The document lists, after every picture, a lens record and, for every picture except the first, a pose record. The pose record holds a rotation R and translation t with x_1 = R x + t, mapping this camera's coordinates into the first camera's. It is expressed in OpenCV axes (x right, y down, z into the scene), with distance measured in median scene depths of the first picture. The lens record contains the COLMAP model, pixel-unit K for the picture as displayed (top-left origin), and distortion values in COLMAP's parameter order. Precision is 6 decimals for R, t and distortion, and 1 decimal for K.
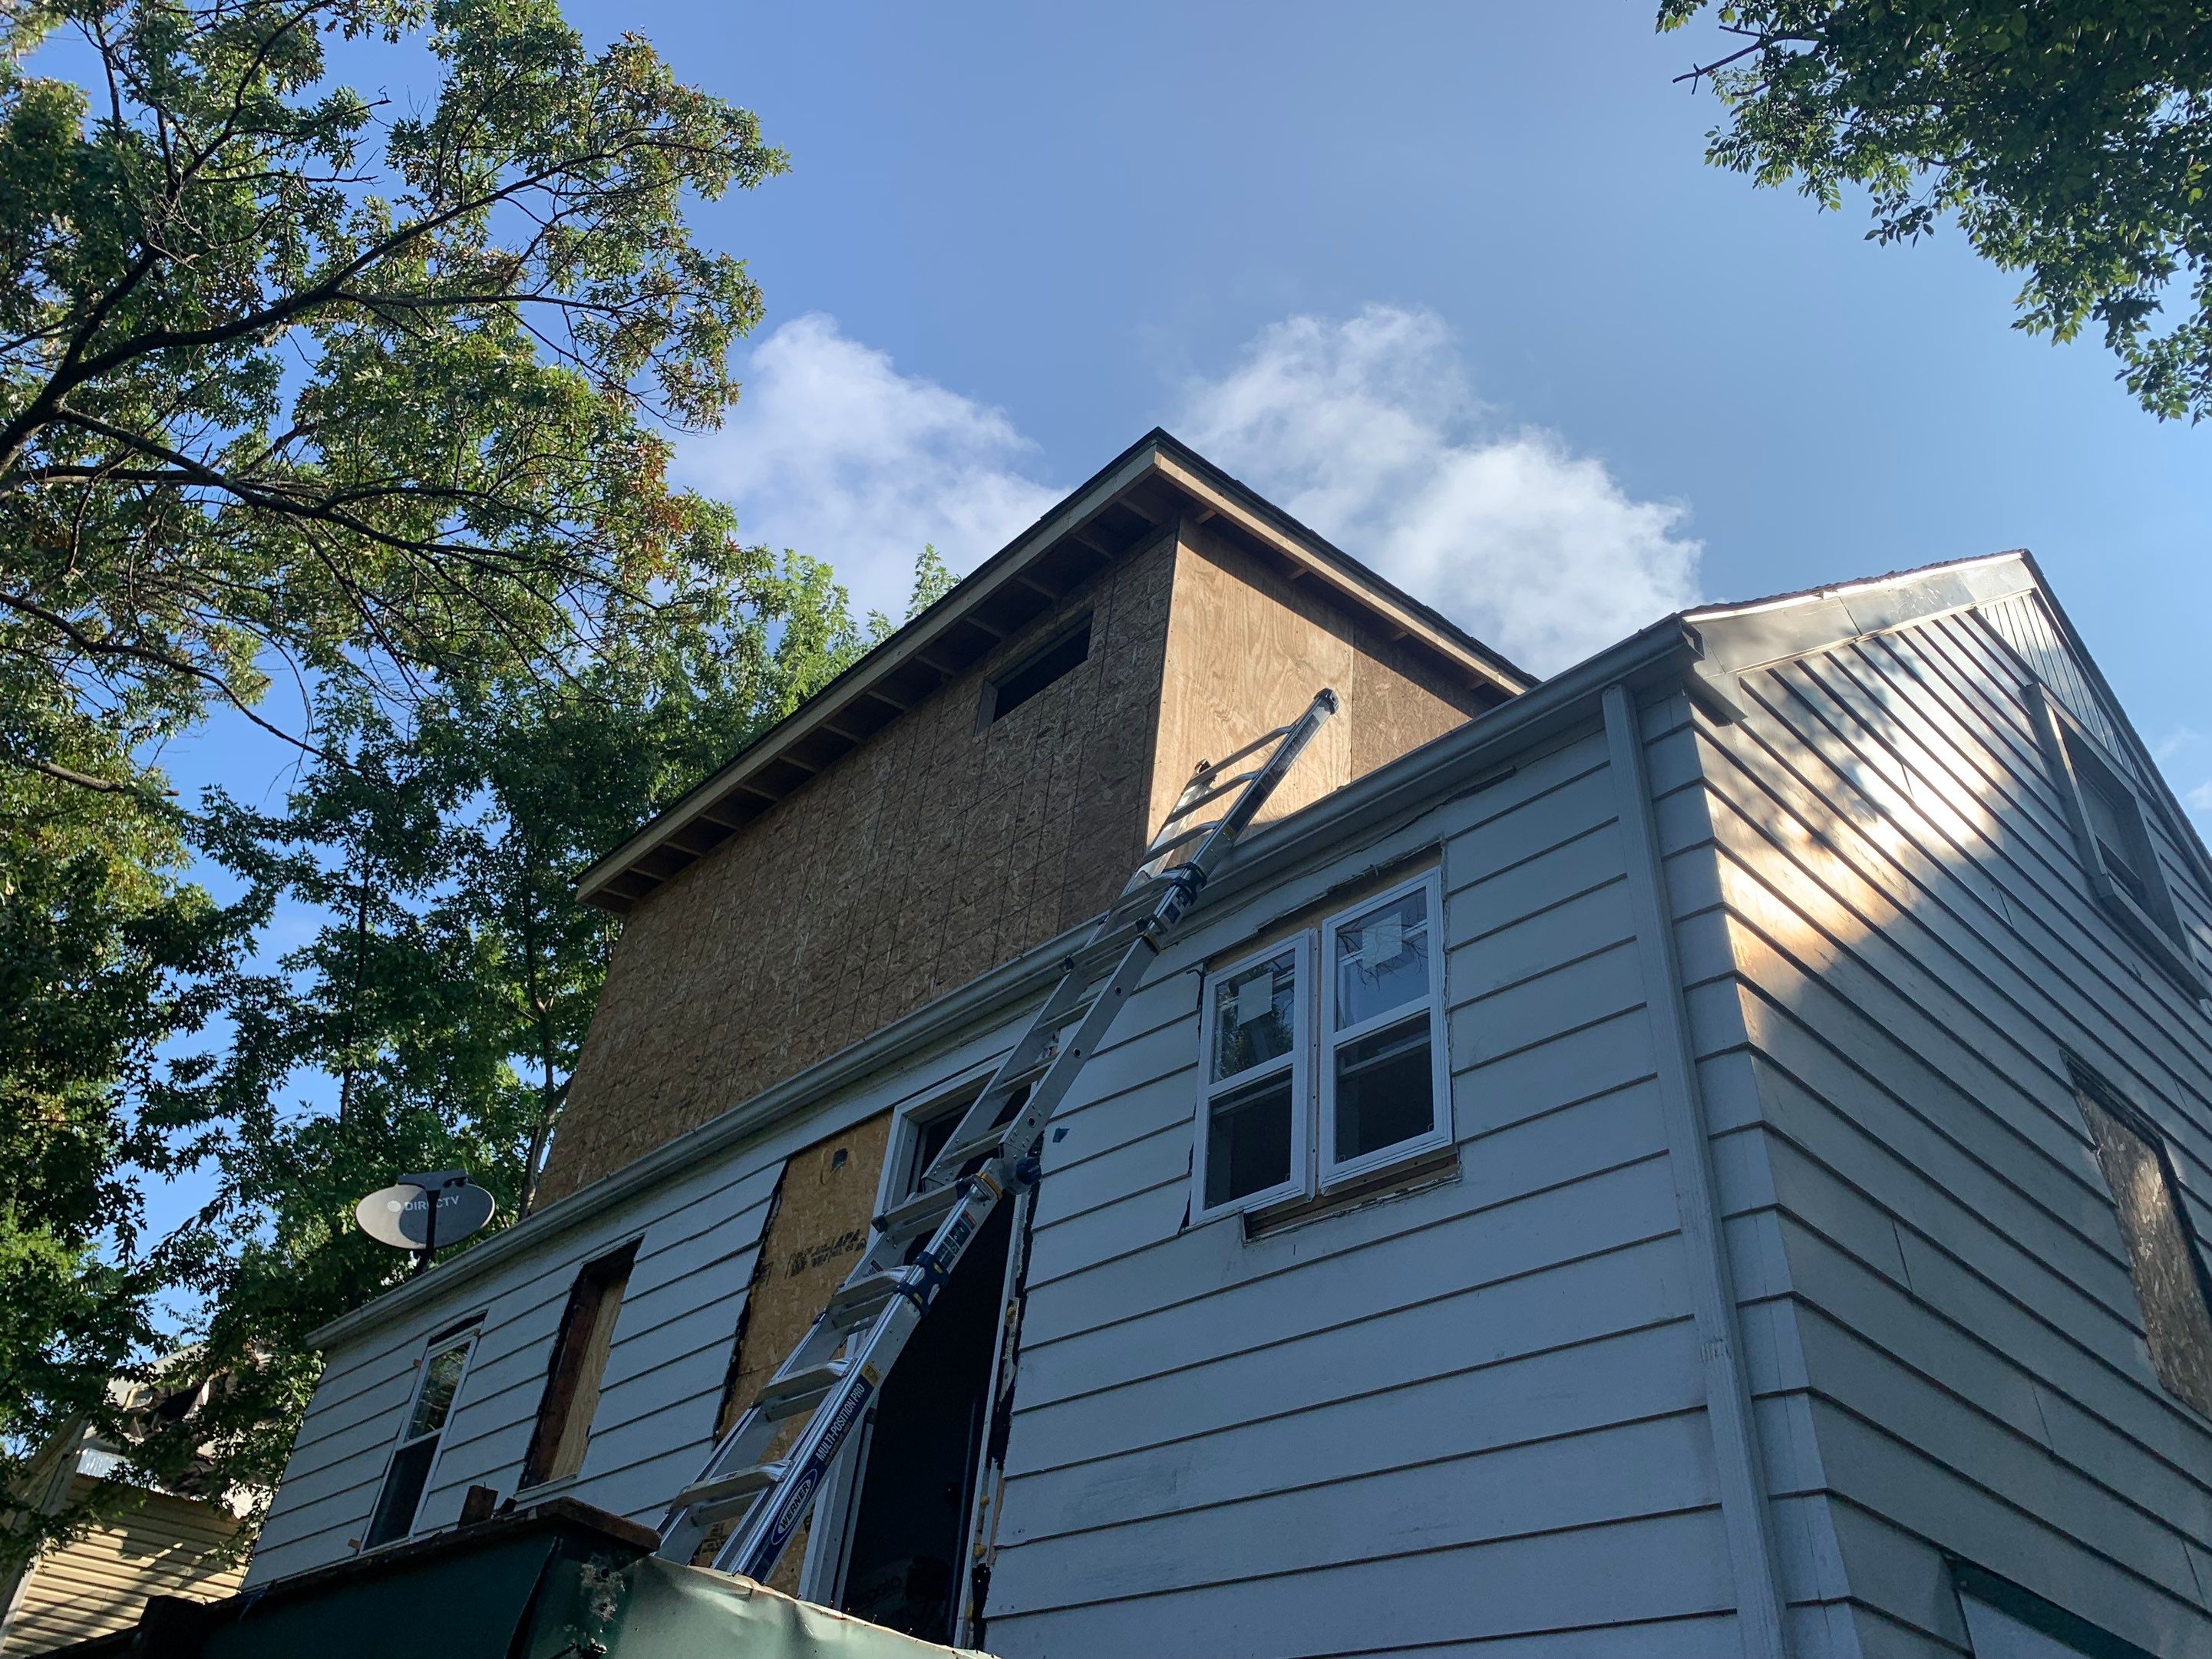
lens RADIAL K [[1666.5, 0, 1132.9], [0, 1666.5, 837.3], [0, 0, 1]] dist [0.037978, -0.061233]
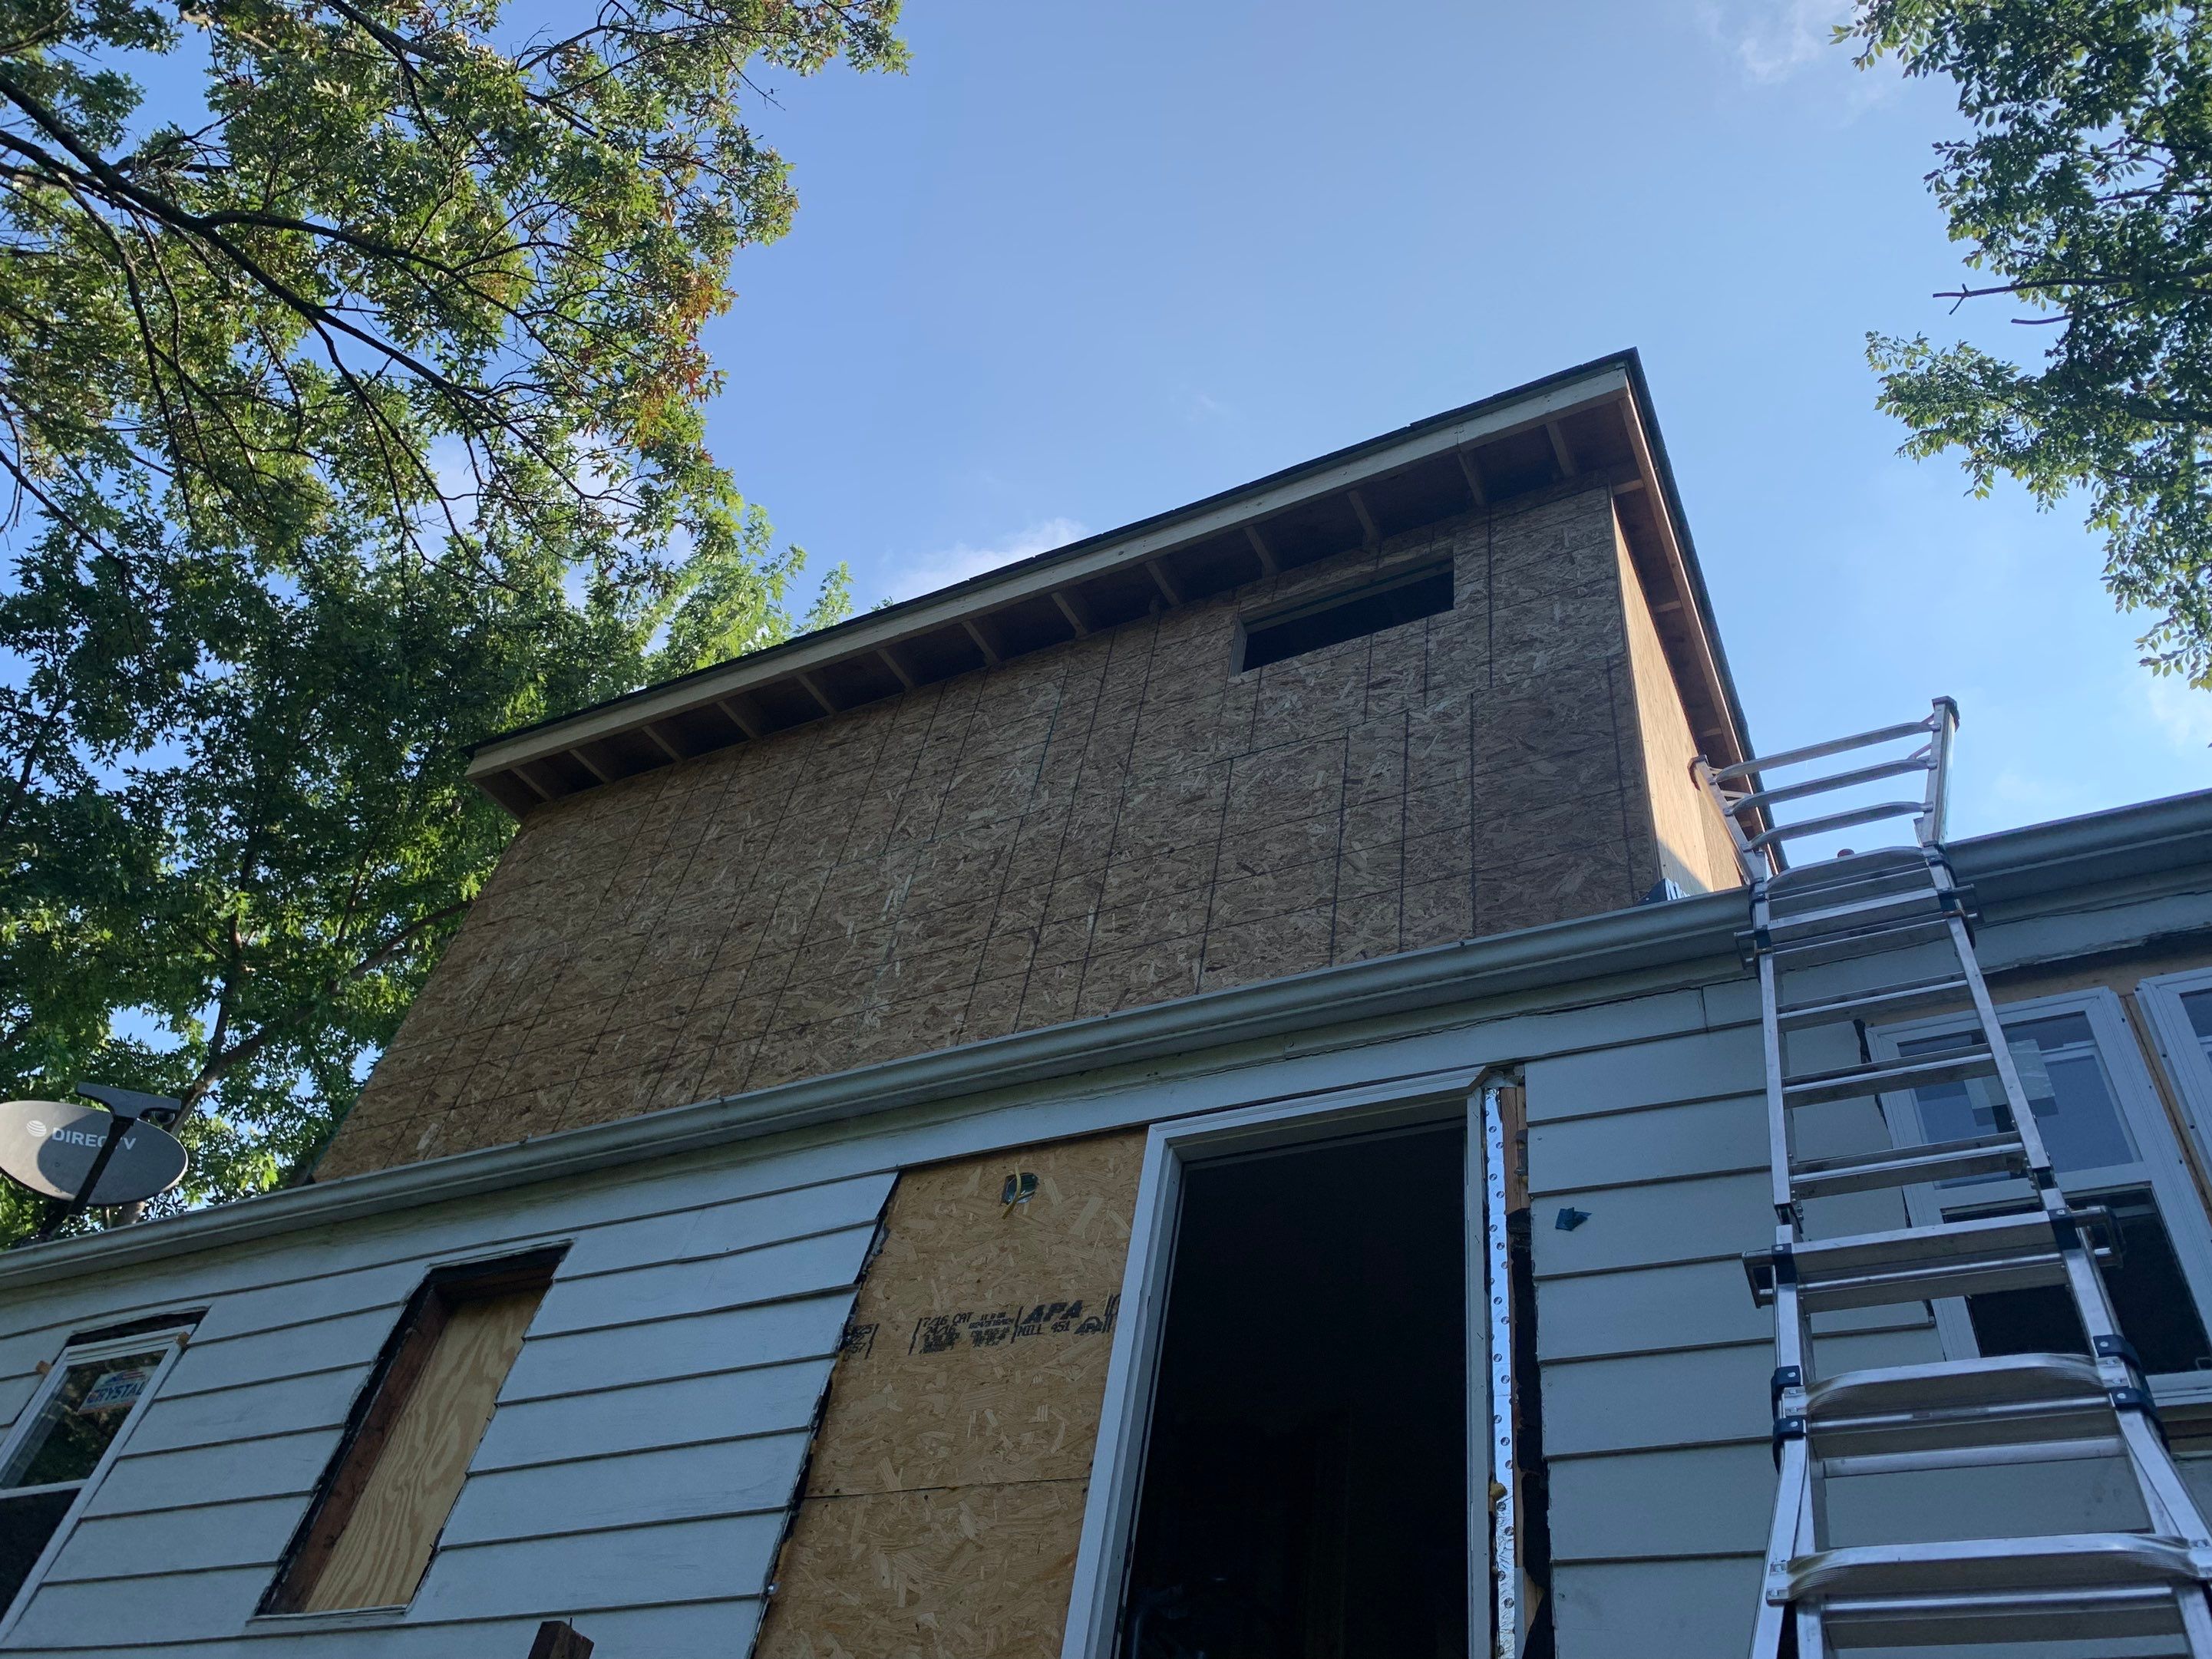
lens RADIAL K [[1694.1, 0, 1111.5], [0, 1694.1, 817.1], [0, 0, 1]] dist [0.009065, -0.004146]
pose [[0.937829, 0.291421, 0.188551, -0.295326], [-0.261366, 0.950356, -0.168853, 0.152350], [-0.228397, 0.109074, 0.967439, 0.335425]]
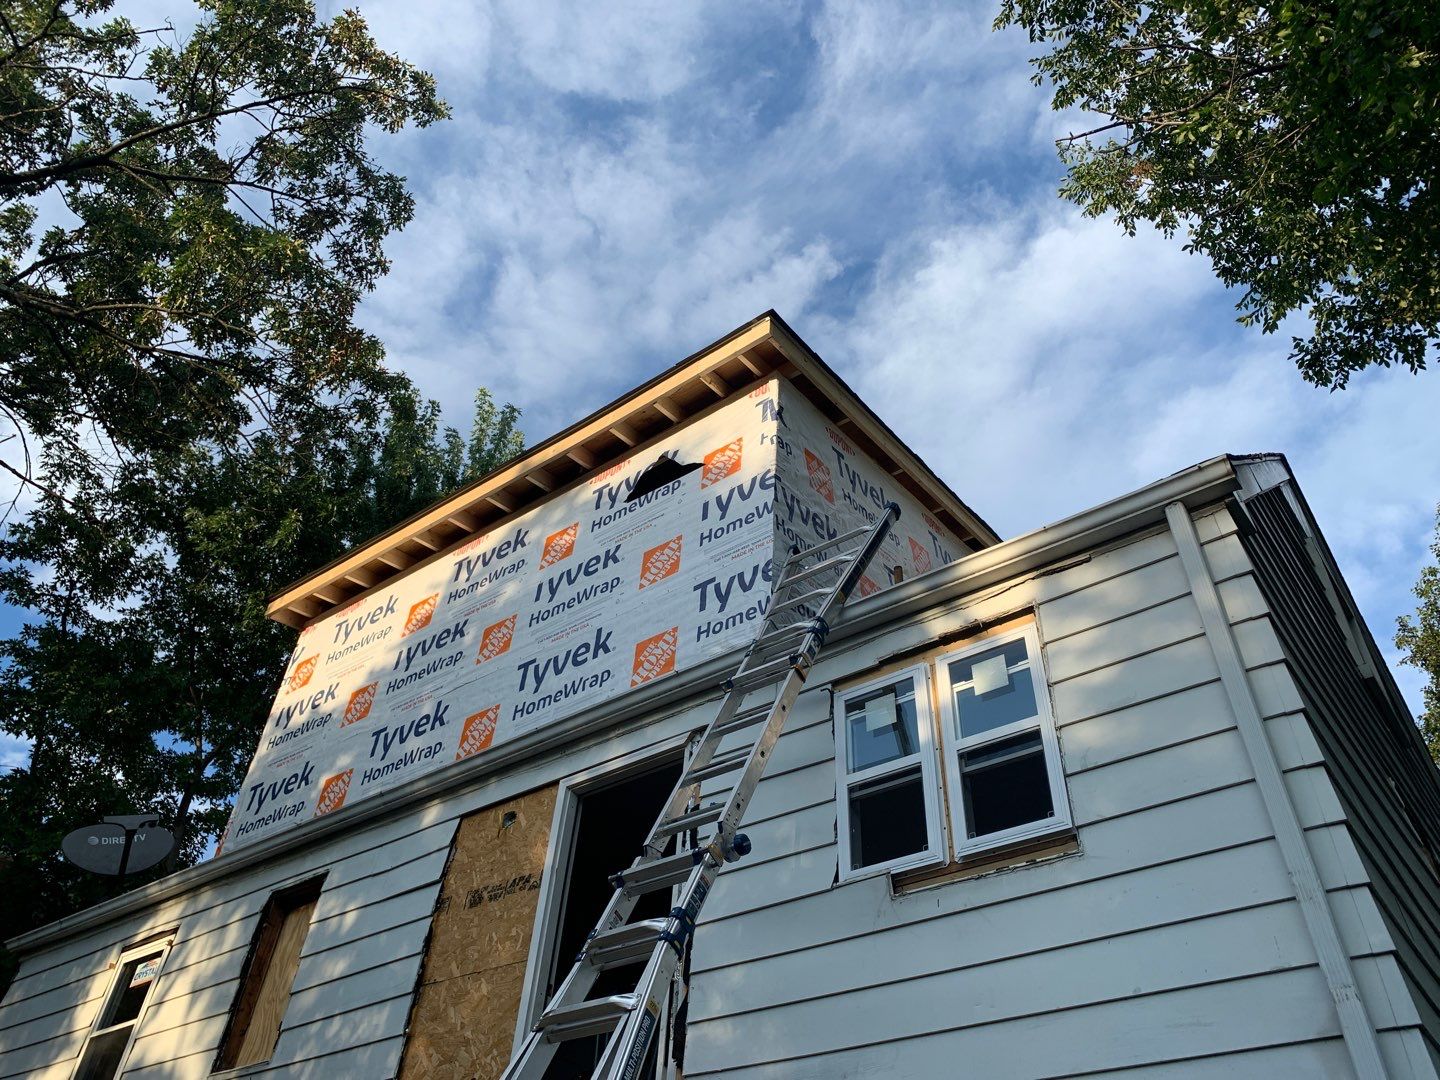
lens RADIAL K [[1108.1, 0, 729.2], [0, 1108.1, 537.7], [0, 0, 1]] dist [-0.001421, 0.007582]
pose [[0.986136, 0.081648, 0.144463, -0.143416], [-0.071269, 0.994586, -0.075630, 0.024457], [-0.149856, 0.064286, 0.986616, 0.092238]]
